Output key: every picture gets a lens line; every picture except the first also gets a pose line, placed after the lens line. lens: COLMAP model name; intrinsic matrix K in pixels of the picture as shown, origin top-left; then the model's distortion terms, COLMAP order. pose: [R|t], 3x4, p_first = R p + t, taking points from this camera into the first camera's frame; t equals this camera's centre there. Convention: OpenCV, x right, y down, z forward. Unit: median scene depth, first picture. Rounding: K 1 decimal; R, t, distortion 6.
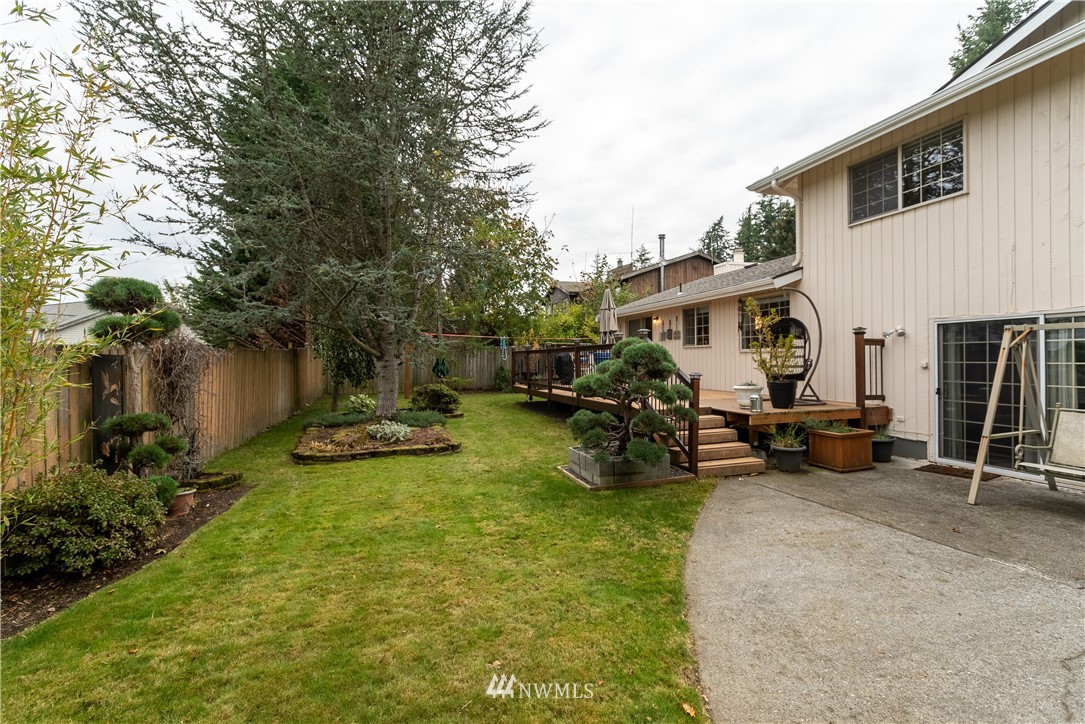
lens RADIAL K [[501.7, 0, 550.1], [0, 501.7, 360.8], [0, 0, 1]] dist [0.008481, -0.003849]
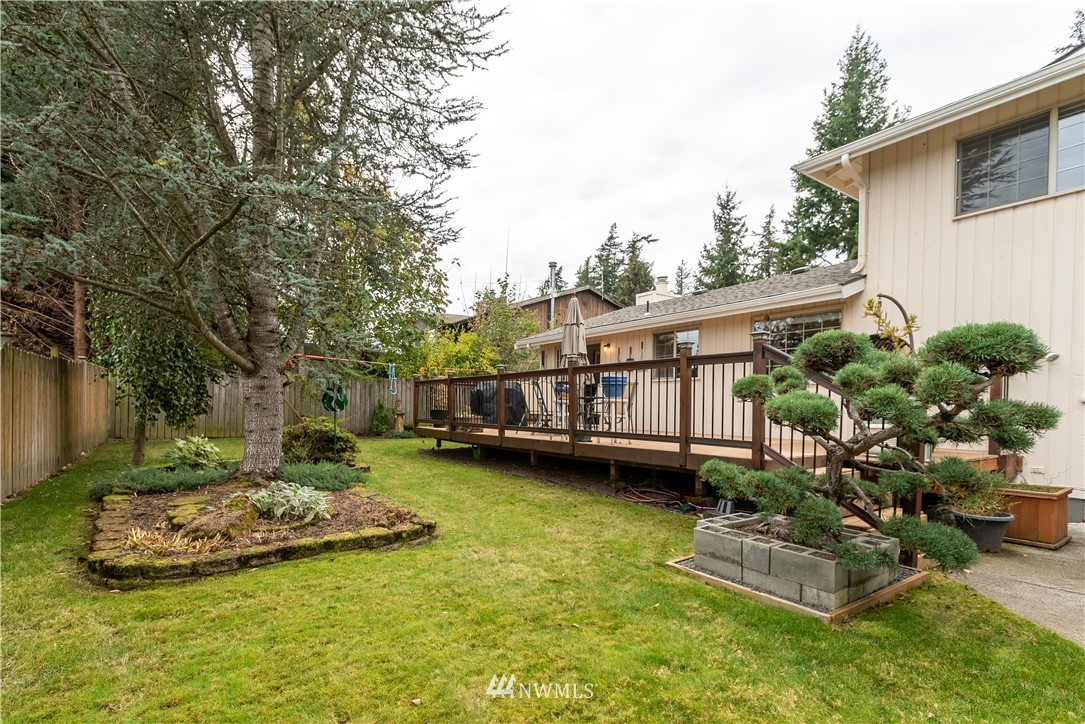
lens RADIAL K [[501.7, 0, 515.2], [0, 501.7, 426.0], [0, 0, 1]] dist [0.008481, -0.003849]
pose [[0.959079, 0.013099, 0.282834, -0.253431], [-0.022458, 0.999301, 0.029871, 0.038573], [-0.282245, -0.035000, 0.958704, 0.430146]]
